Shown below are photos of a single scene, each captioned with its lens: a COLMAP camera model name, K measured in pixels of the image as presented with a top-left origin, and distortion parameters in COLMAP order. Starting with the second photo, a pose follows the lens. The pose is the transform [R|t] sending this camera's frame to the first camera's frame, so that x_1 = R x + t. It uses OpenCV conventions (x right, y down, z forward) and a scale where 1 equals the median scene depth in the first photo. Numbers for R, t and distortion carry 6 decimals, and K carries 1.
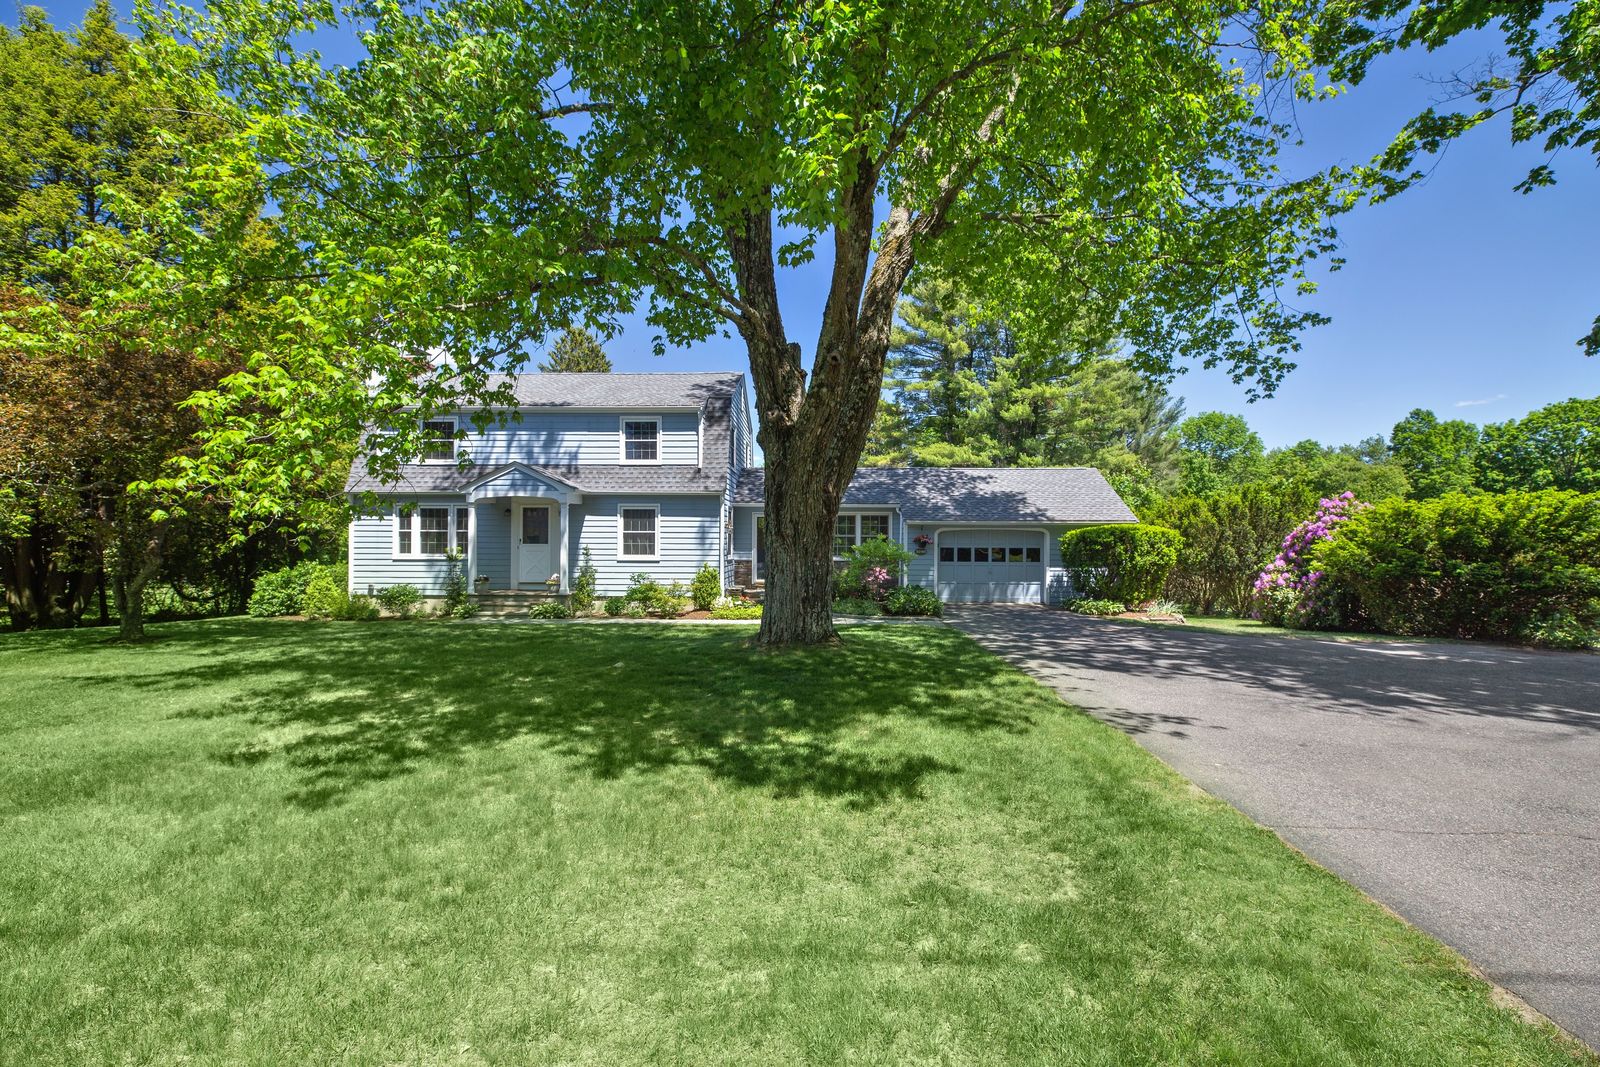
lens RADIAL K [[735.0, 0, 851.3], [0, 735.0, 565.0], [0, 0, 1]] dist [0.002893, 0.000130]
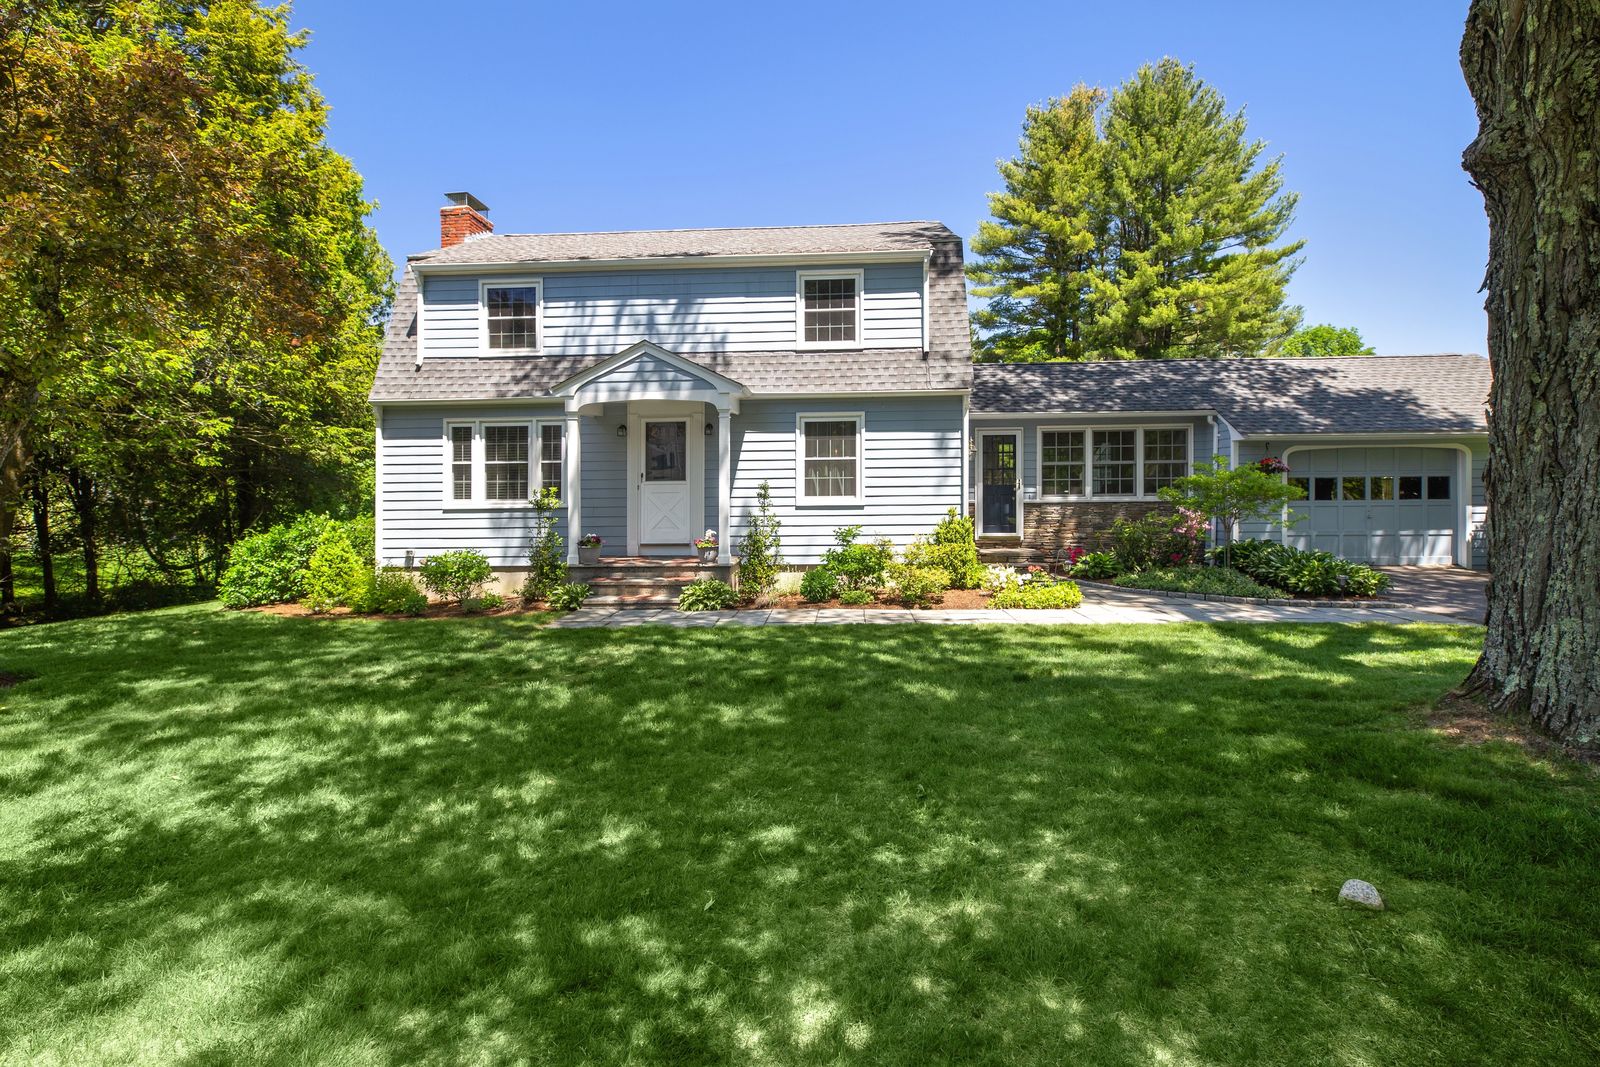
lens RADIAL K [[741.5, 0, 800.1], [0, 741.5, 503.5], [0, 0, 1]] dist [-0.002252, 0.000019]
pose [[0.997763, -0.014296, -0.065310, -0.278887], [0.013732, 0.999865, -0.009069, -0.002673], [0.065431, 0.008152, 0.997824, 0.392002]]
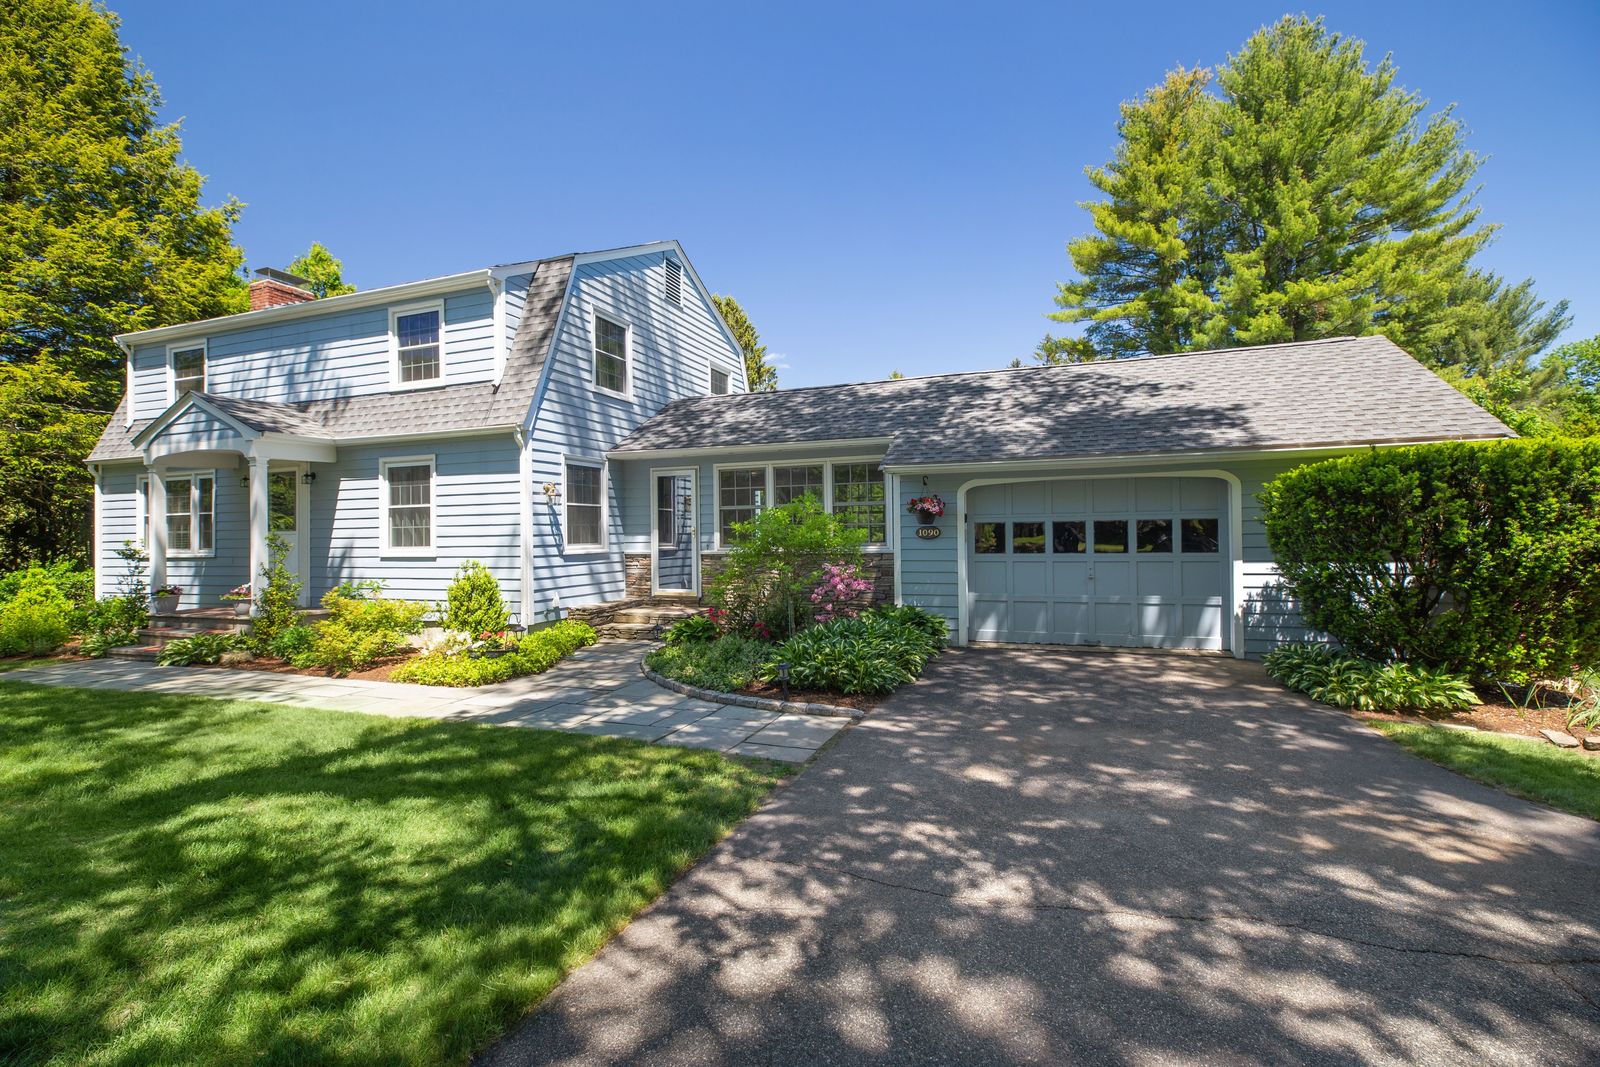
lens RADIAL K [[720.7, 0, 853.6], [0, 720.7, 536.9], [0, 0, 1]] dist [0.001558, 0.000098]
pose [[0.940202, -0.016586, -0.340212, 0.224300], [0.007676, 0.999592, -0.027519, -0.003600], [0.340530, 0.023263, 0.939946, 0.606958]]
